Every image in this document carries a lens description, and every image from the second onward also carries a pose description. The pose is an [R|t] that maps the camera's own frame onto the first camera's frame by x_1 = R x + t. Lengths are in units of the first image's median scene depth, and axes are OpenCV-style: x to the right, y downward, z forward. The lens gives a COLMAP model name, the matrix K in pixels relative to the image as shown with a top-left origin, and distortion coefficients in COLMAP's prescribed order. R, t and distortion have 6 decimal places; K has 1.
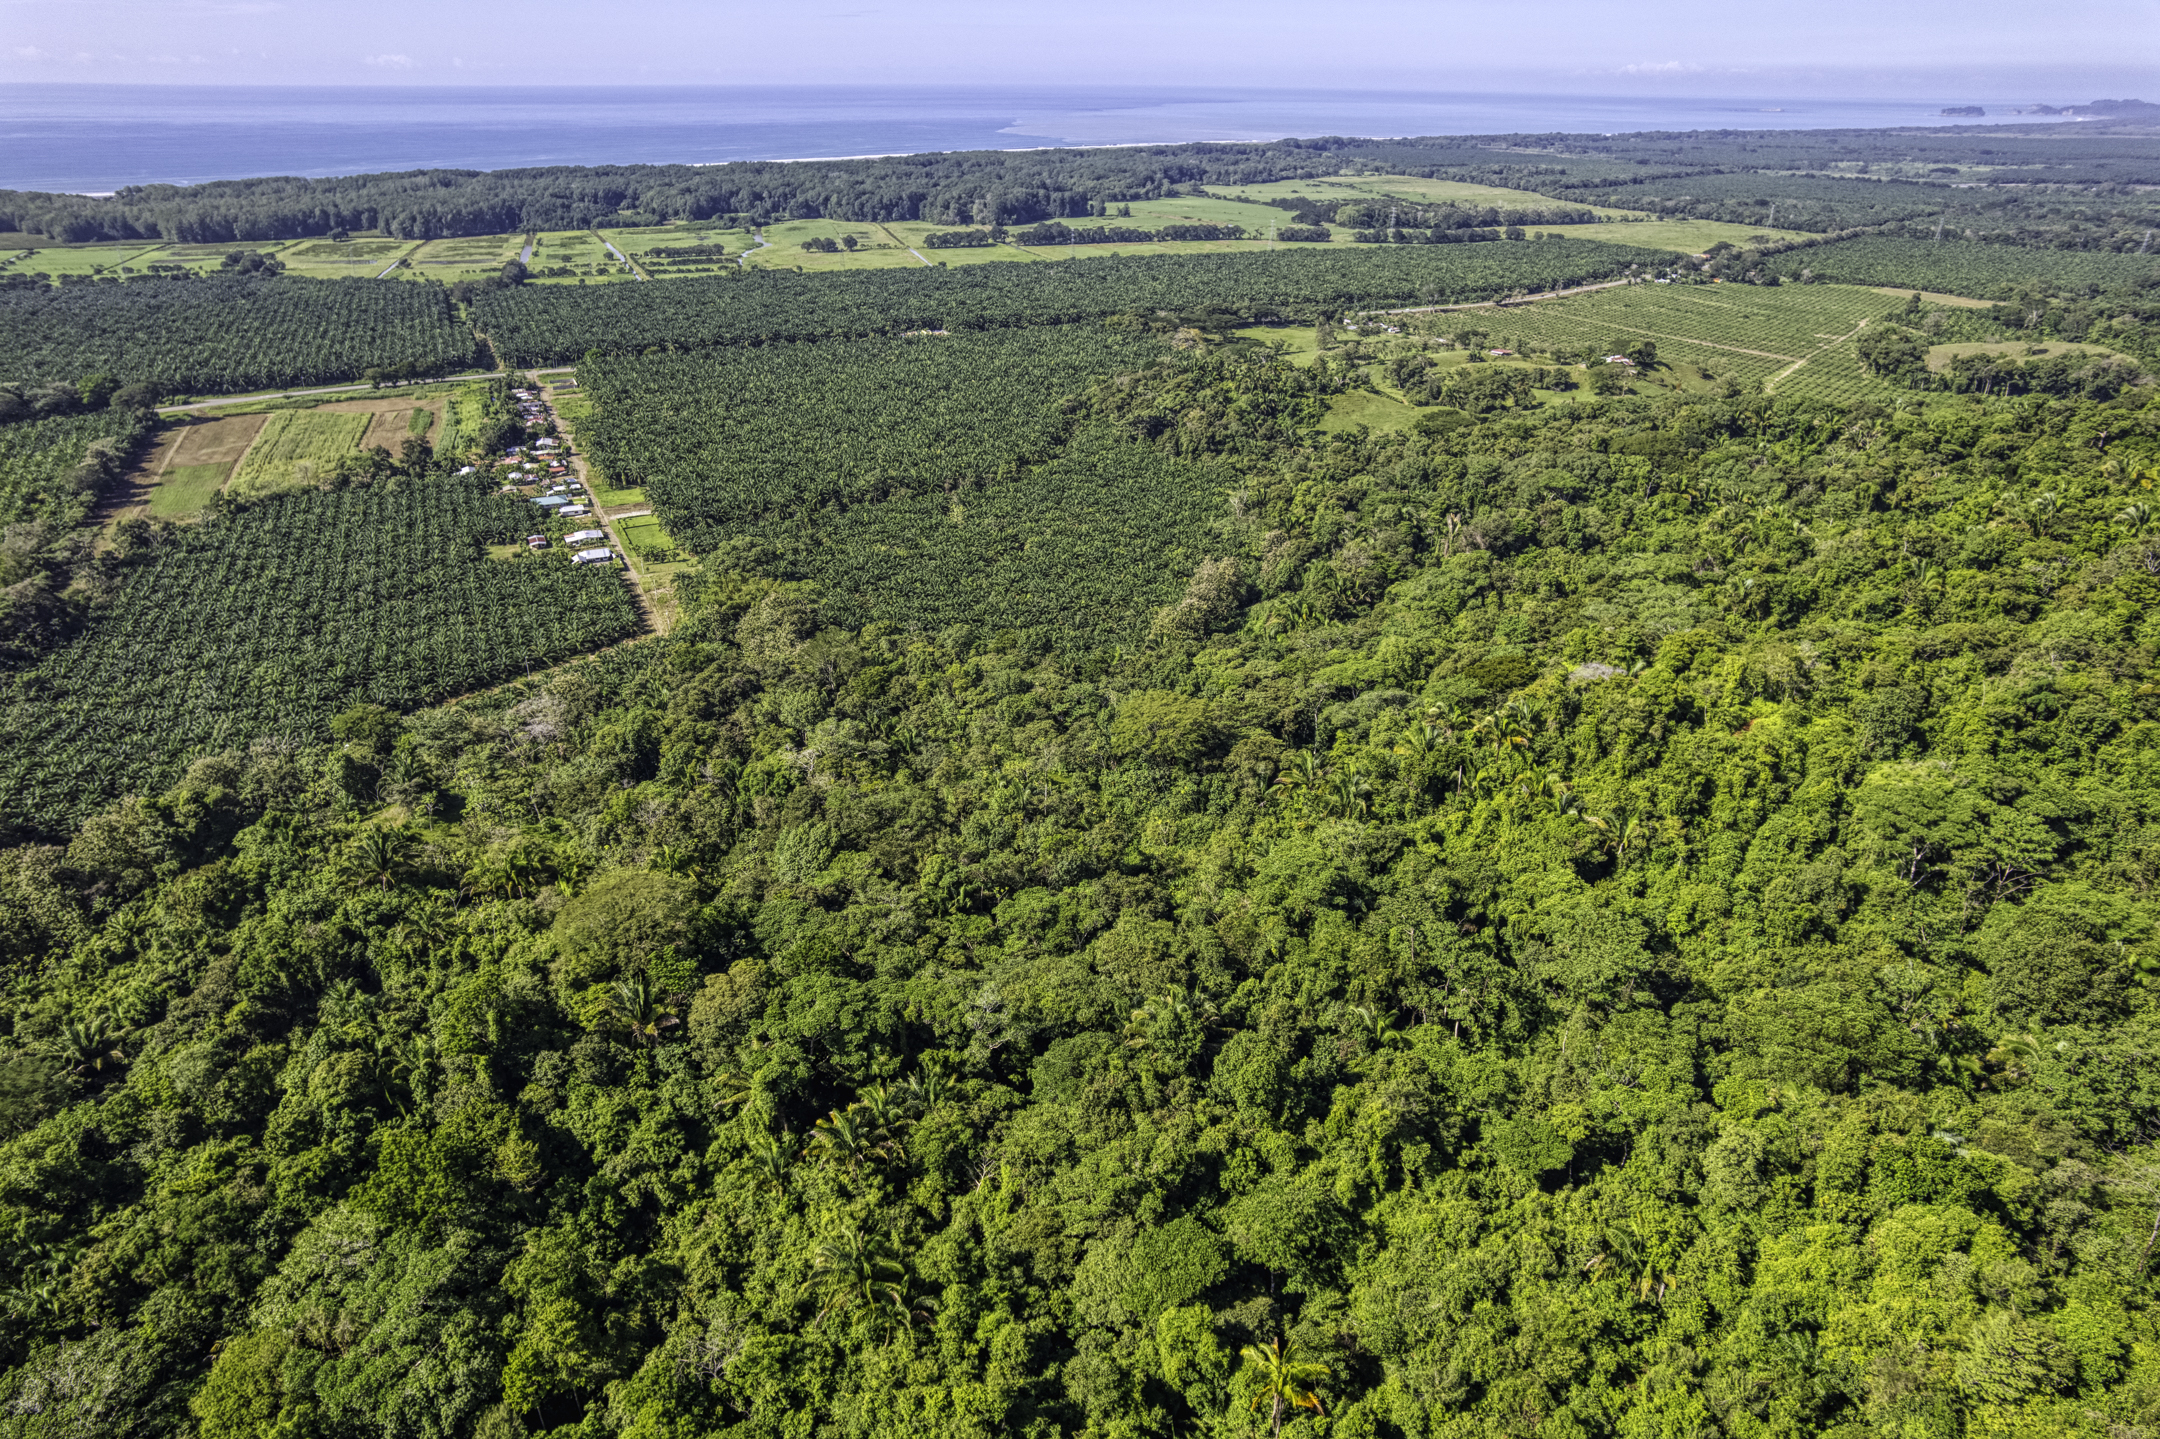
lens RADIAL K [[1379.8, 0, 1076.5], [0, 1379.8, 729.5], [0, 0, 1]] dist [-0.078359, 0.070861]
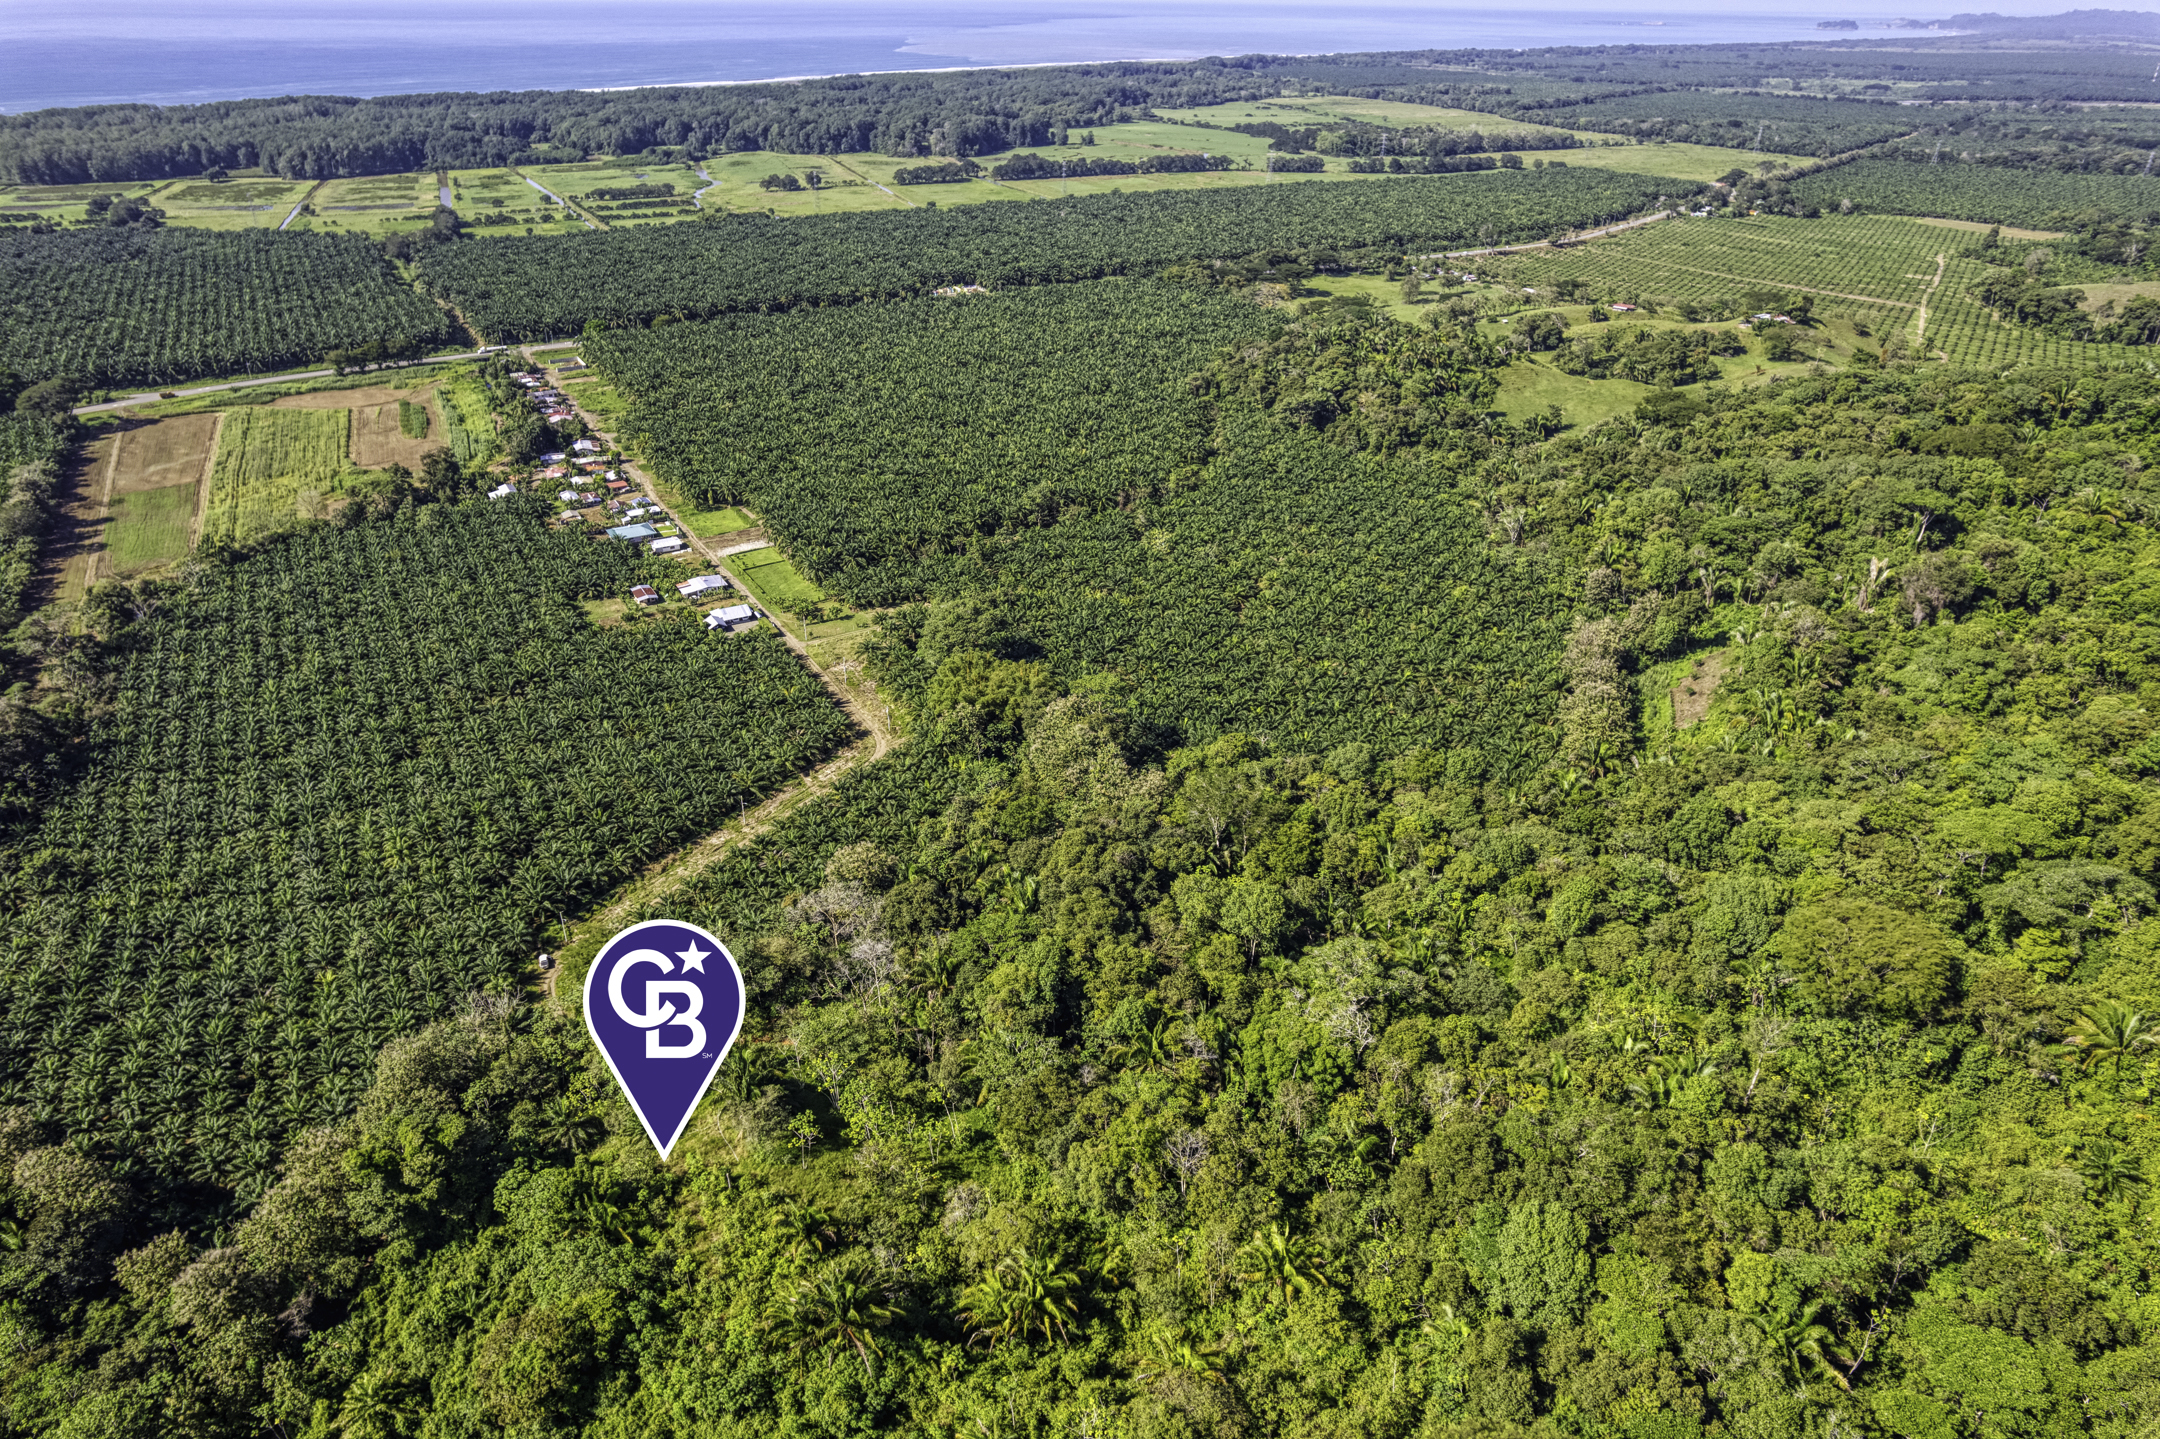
lens RADIAL K [[1379.8, 0, 1078.5], [0, 1379.8, 730.6], [0, 0, 1]] dist [-0.078359, 0.070861]
pose [[0.996049, -0.041922, 0.078287, -0.101946], [0.037789, 0.997850, 0.053542, -0.044645], [-0.080363, -0.050372, 0.995492, 0.089843]]
